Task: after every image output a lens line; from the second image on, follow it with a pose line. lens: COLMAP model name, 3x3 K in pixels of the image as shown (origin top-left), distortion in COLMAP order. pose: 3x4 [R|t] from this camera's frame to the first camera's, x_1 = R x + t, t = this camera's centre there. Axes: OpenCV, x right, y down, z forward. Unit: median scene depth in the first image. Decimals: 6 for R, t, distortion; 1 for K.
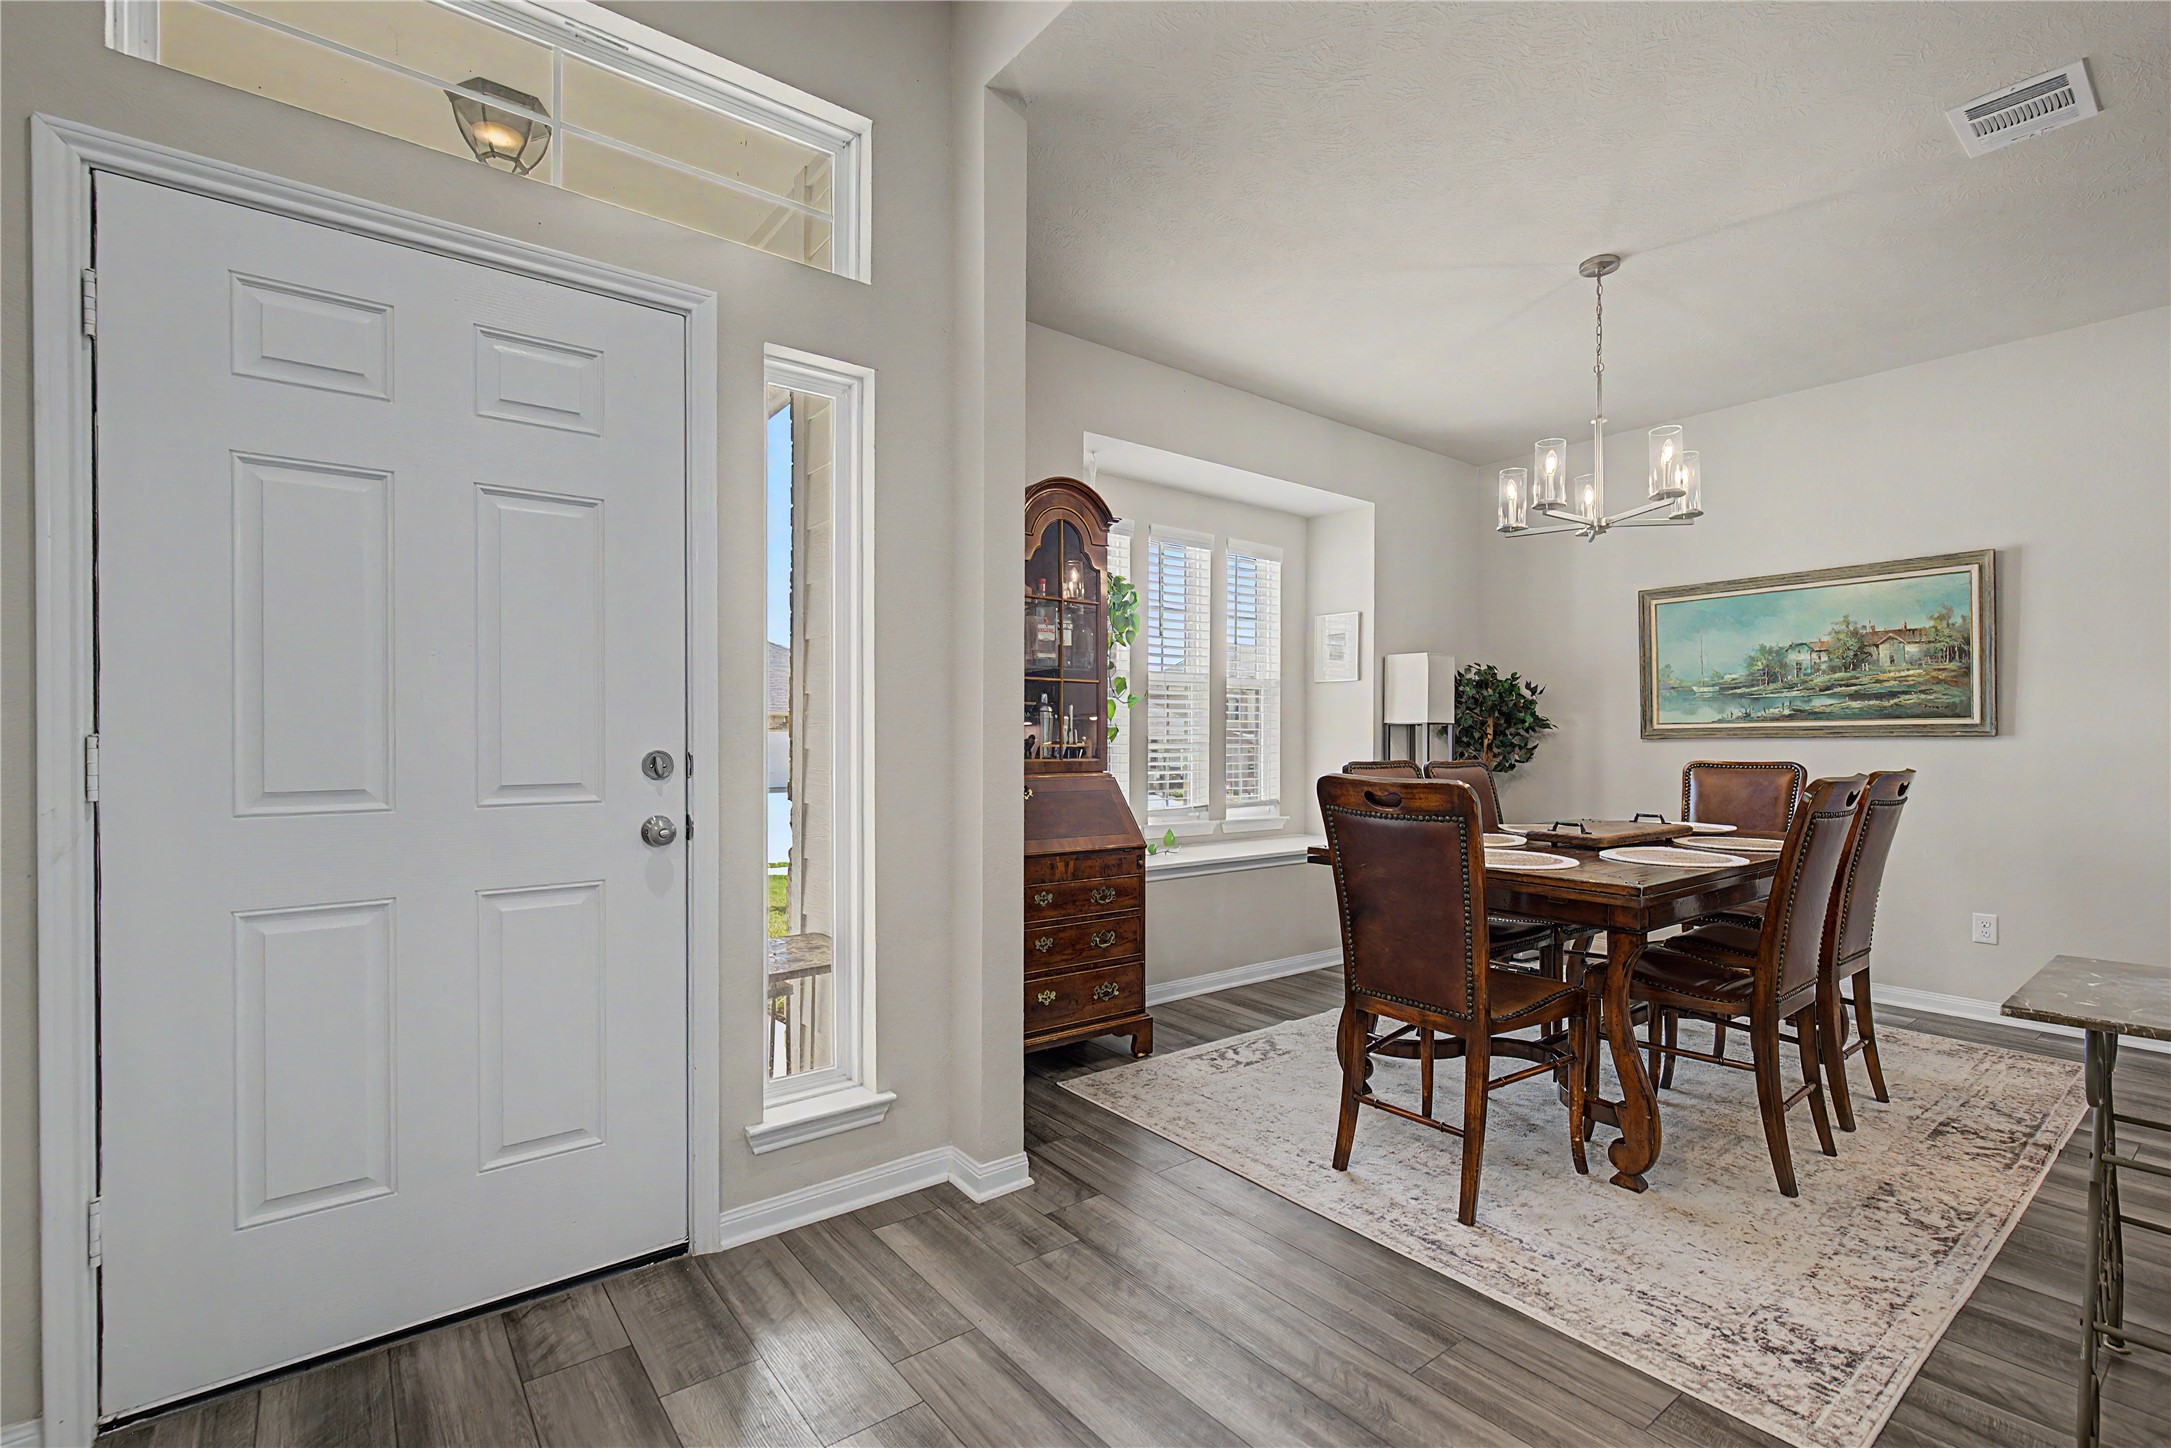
lens RADIAL K [[997.2, 0, 1101.3], [0, 997.2, 750.1], [0, 0, 1]] dist [-0.001848, -0.000035]
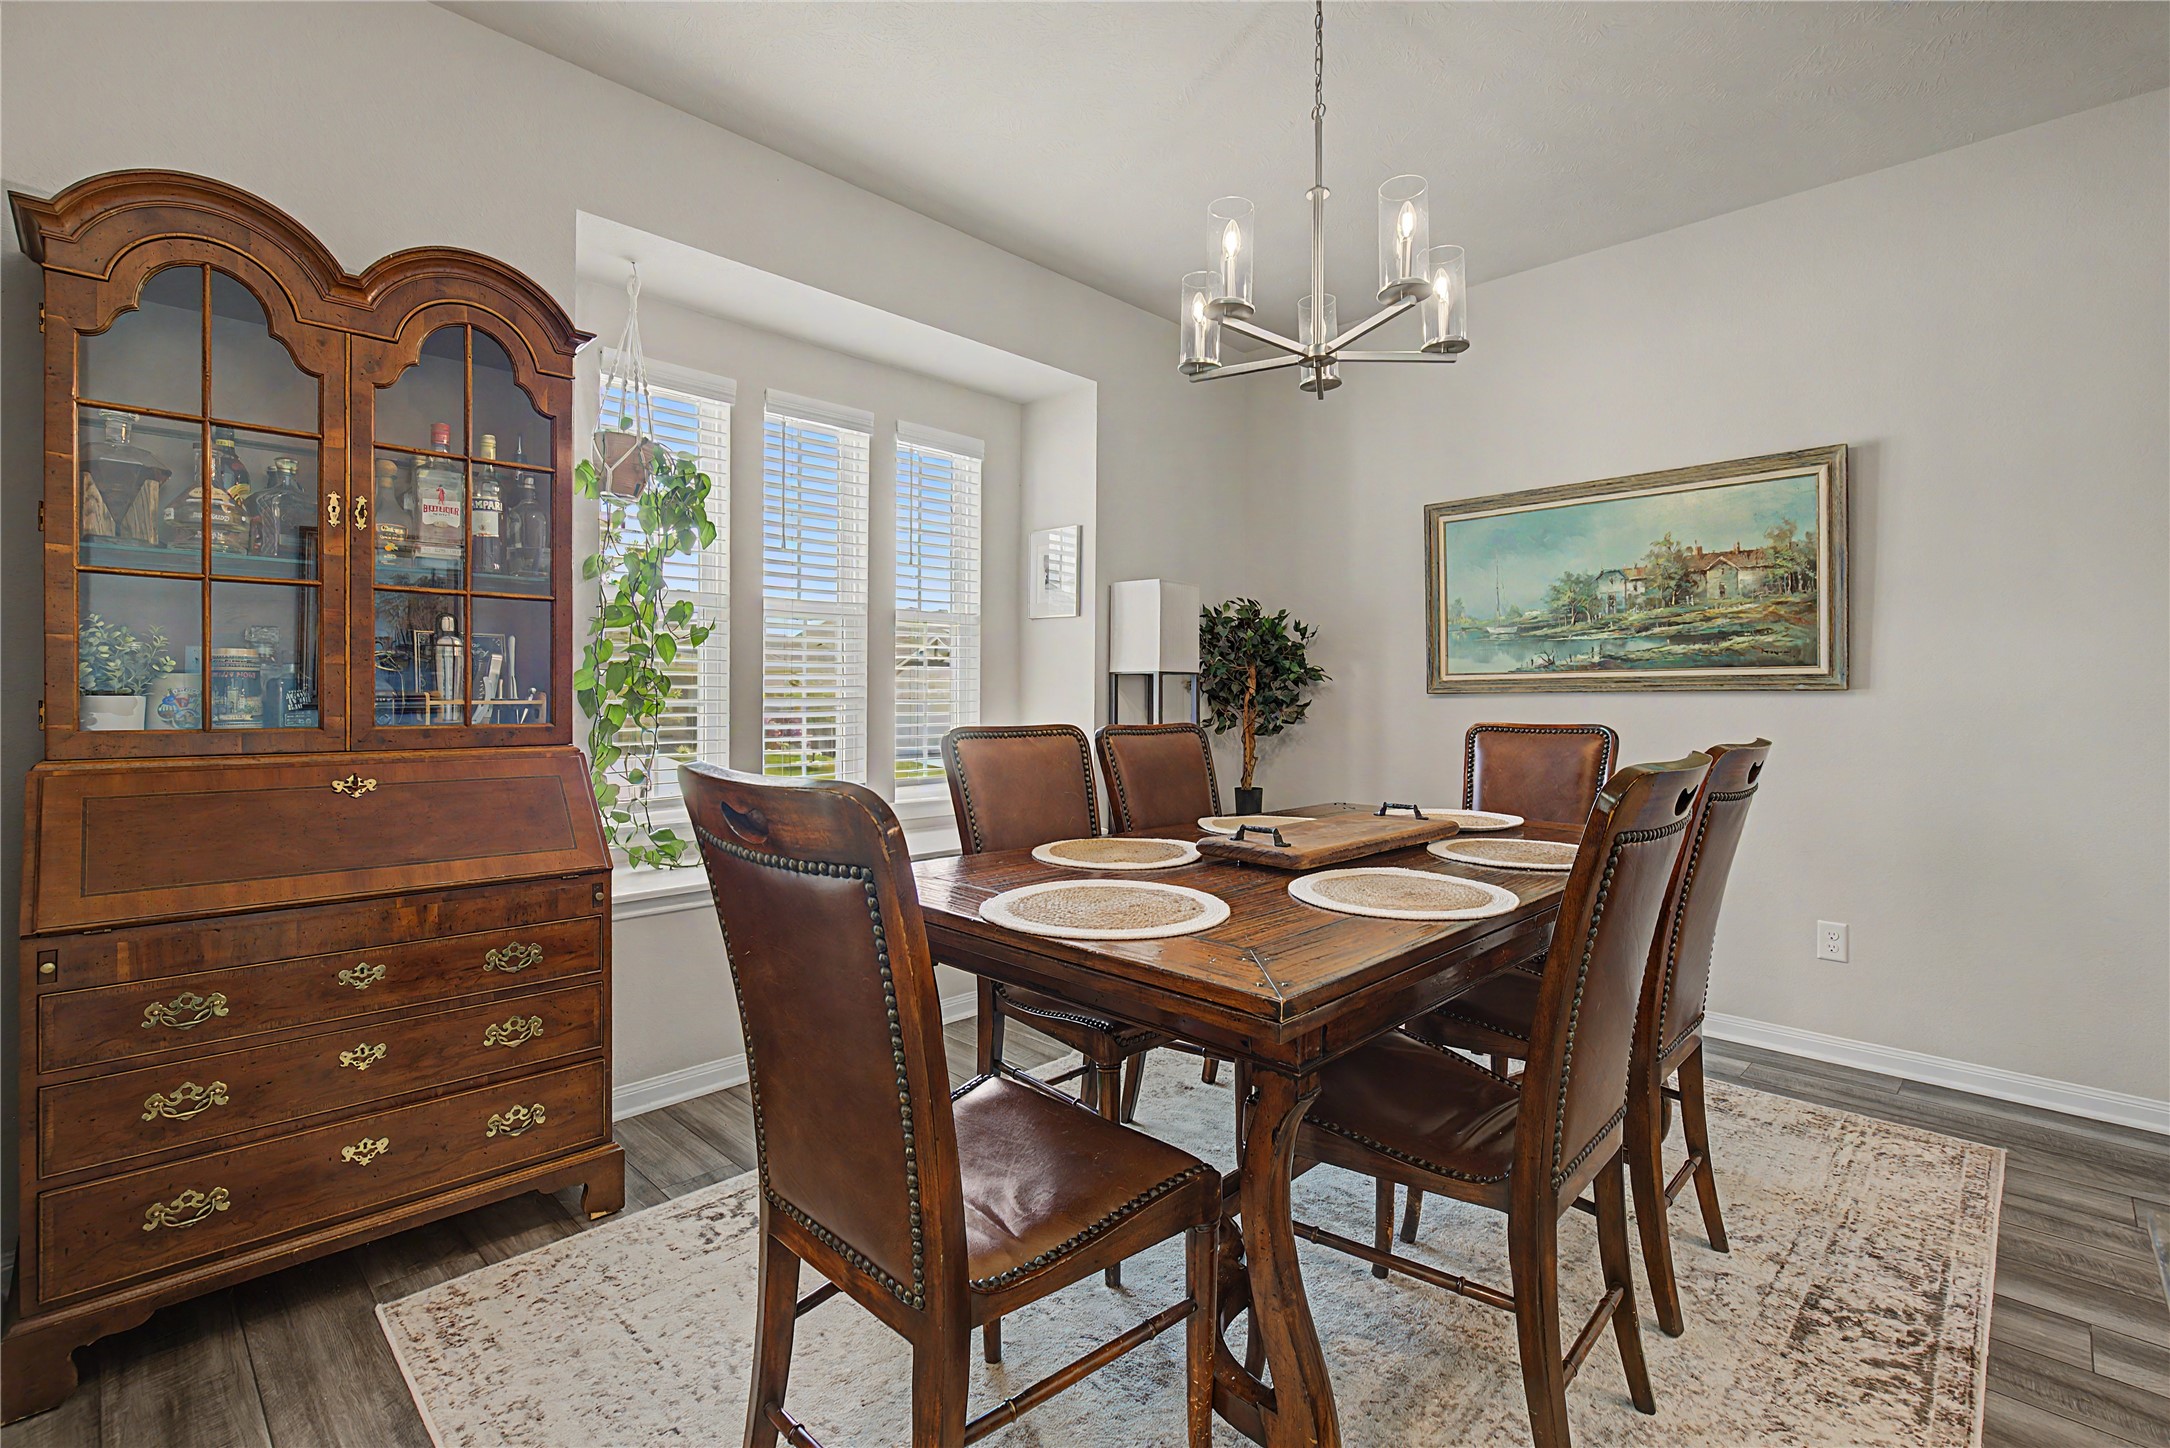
lens RADIAL K [[986.8, 0, 1115.3], [0, 986.8, 715.5], [0, 0, 1]] dist [-0.001409, -0.000682]
pose [[0.990609, -0.001792, 0.136713, 0.236086], [0.000478, 0.999953, 0.009643, -0.002029], [-0.136724, -0.009487, 0.990564, 0.323455]]
